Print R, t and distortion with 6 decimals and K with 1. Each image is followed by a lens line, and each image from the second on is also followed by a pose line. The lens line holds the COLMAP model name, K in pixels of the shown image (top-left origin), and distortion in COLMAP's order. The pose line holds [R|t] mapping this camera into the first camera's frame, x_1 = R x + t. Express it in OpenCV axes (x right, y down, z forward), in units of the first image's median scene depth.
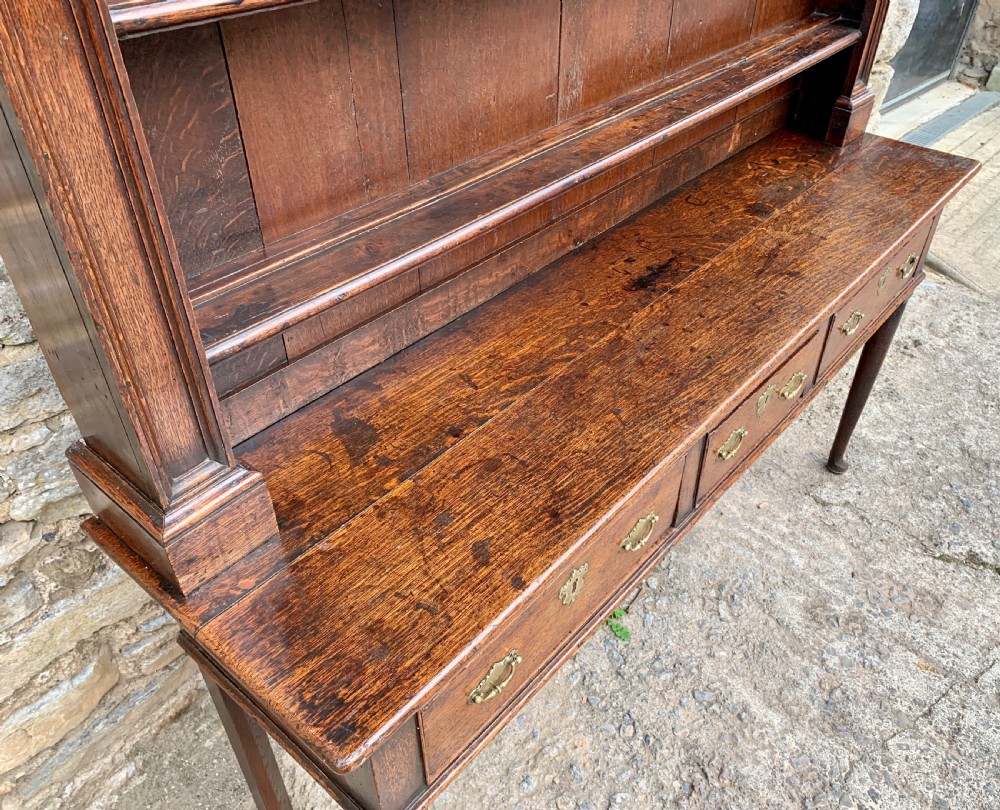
lens RADIAL K [[817.7, 0, 528.1], [0, 817.7, 408.9], [0, 0, 1]] dist [0.036448, -0.033474]
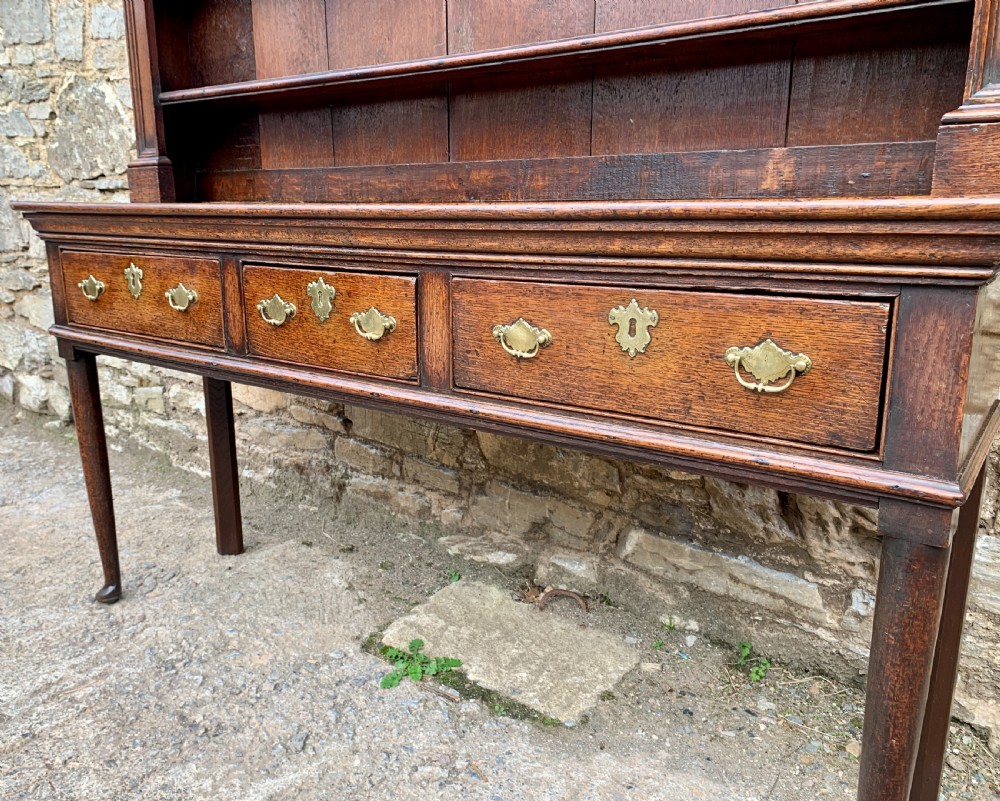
lens RADIAL K [[817.7, 0, 457.9], [0, 817.7, 394.9], [0, 0, 1]] dist [0.036448, -0.033474]
pose [[0.040946, 0.206795, -0.977527, 1.364555], [-0.625899, 0.767913, 0.136234, -0.166600], [0.778829, 0.606255, 0.160876, 1.160854]]
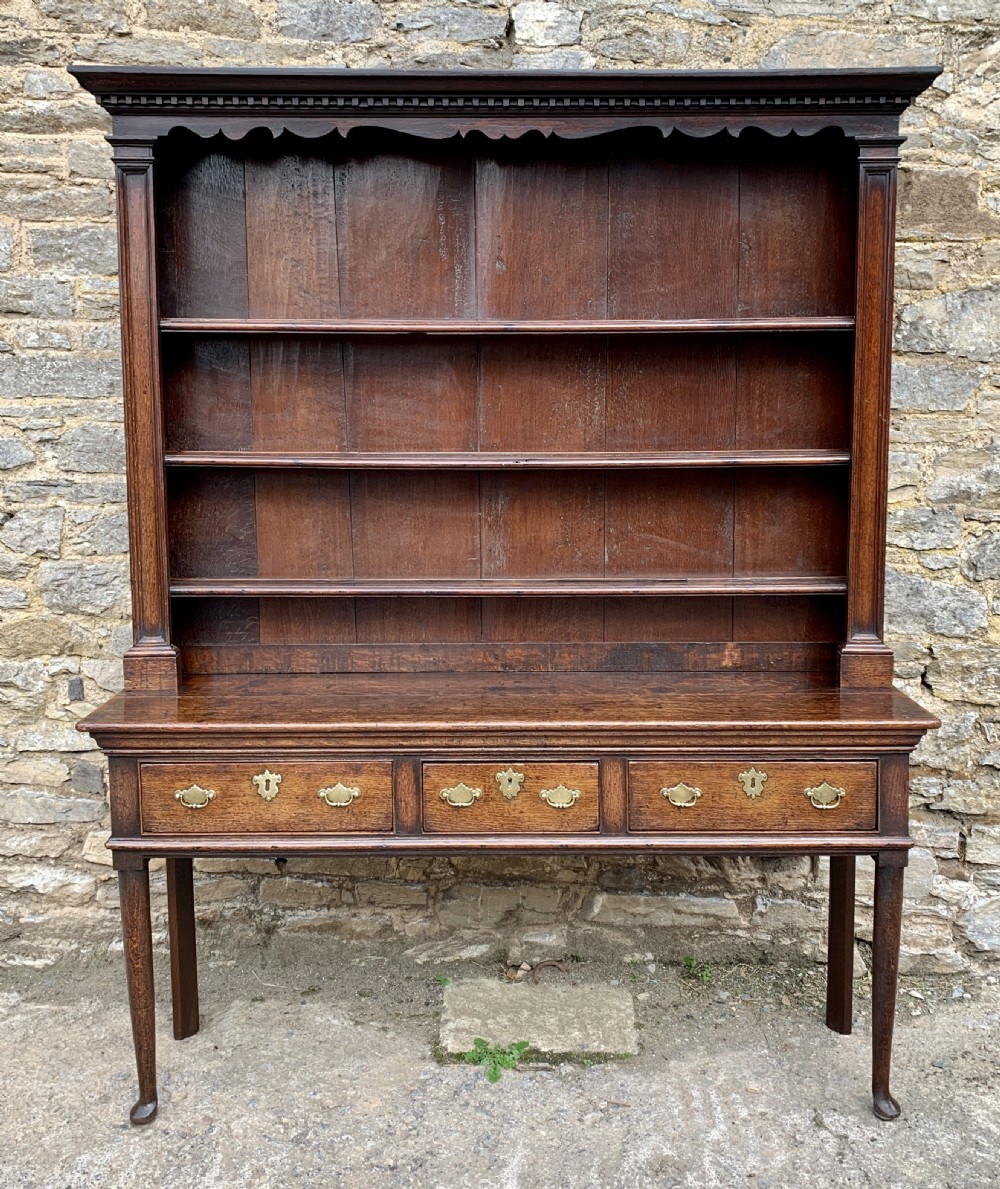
lens RADIAL K [[1173.0, 0, 517.2], [0, 1173.0, 503.7], [0, 0, 1]] dist [0.023143, 0.000000]
pose [[0.646591, 0.052870, -0.761002, 1.871005], [-0.469034, 0.814297, -0.341946, 0.286416], [0.601603, 0.578035, 0.551315, -0.290838]]
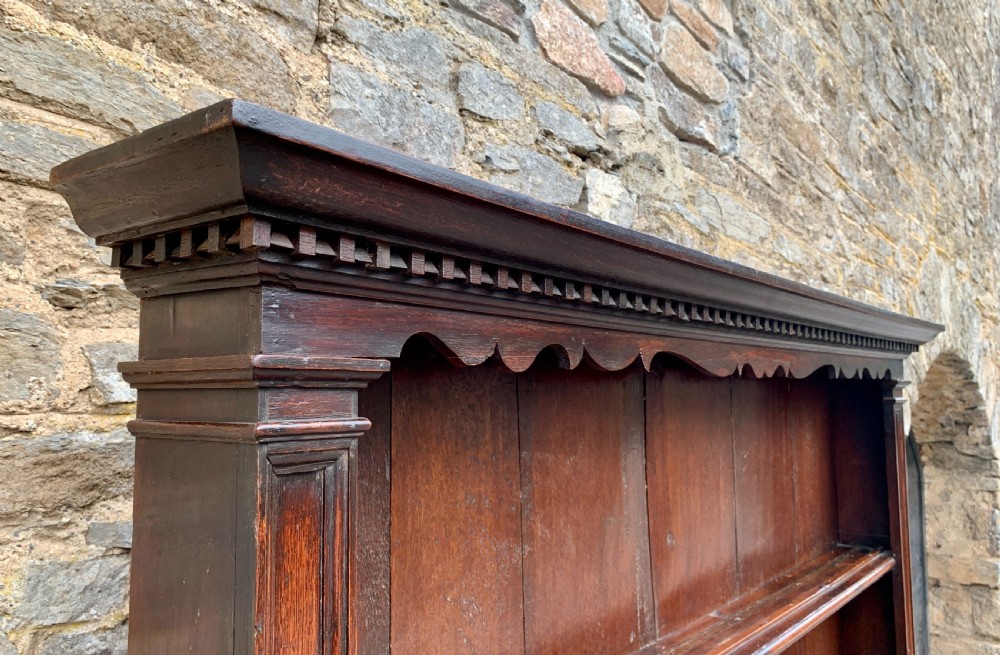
lens RADIAL K [[778.4, 0, 497.1], [0, 778.4, 324.2], [0, 0, 1]] dist [0.015581, -0.008149]
pose [[0.999635, -0.021446, 0.016440, -0.160850], [0.026852, 0.720221, -0.693225, -0.371676], [0.003027, 0.693413, 0.720534, -0.245322]]
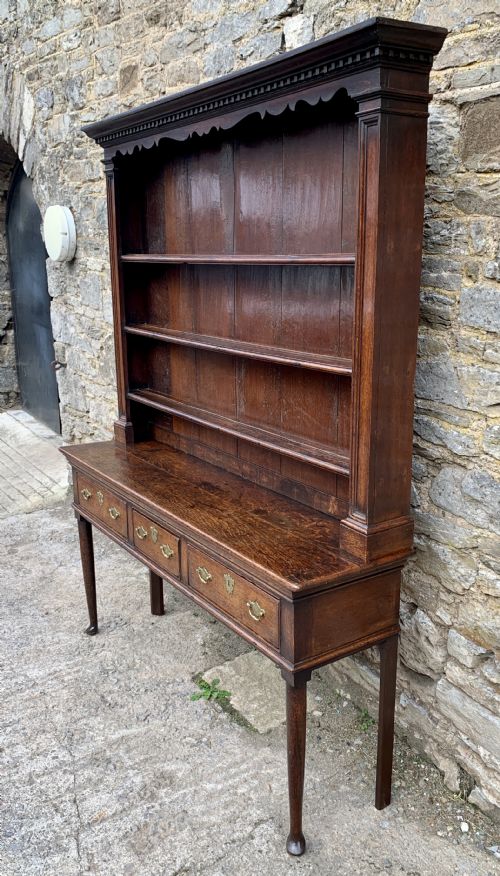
lens RADIAL K [[742.3, 0, 267.6], [0, 742.3, 439.6], [0, 0, 1]] dist [0.045145, -0.033384]
pose [[-0.264524, 0.211320, -0.940942, 2.288515], [-0.611396, 0.717808, 0.333088, -1.176103], [0.745803, 0.663397, -0.060677, 1.322184]]
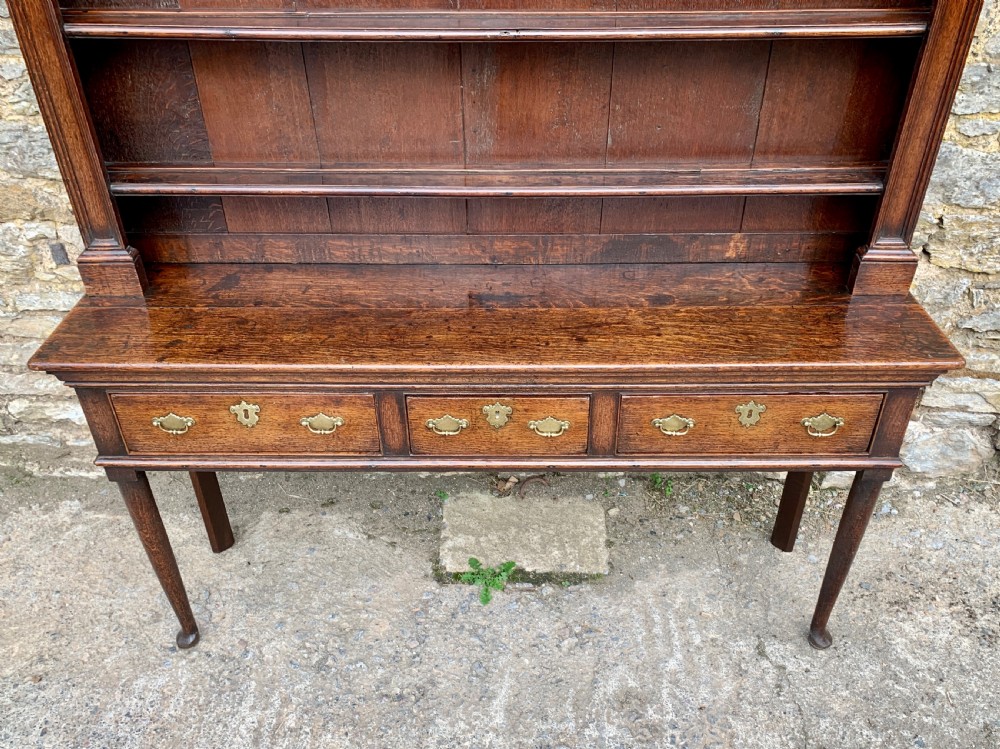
lens RADIAL K [[850.6, 0, 504.2], [0, 850.6, 409.2], [0, 0, 1]] dist [0.060874, -0.091599]
pose [[0.640804, 0.437322, -0.630968, 1.234691], [-0.472104, 0.872589, 0.125325, -0.205812], [0.605383, 0.217574, 0.765619, 0.022120]]
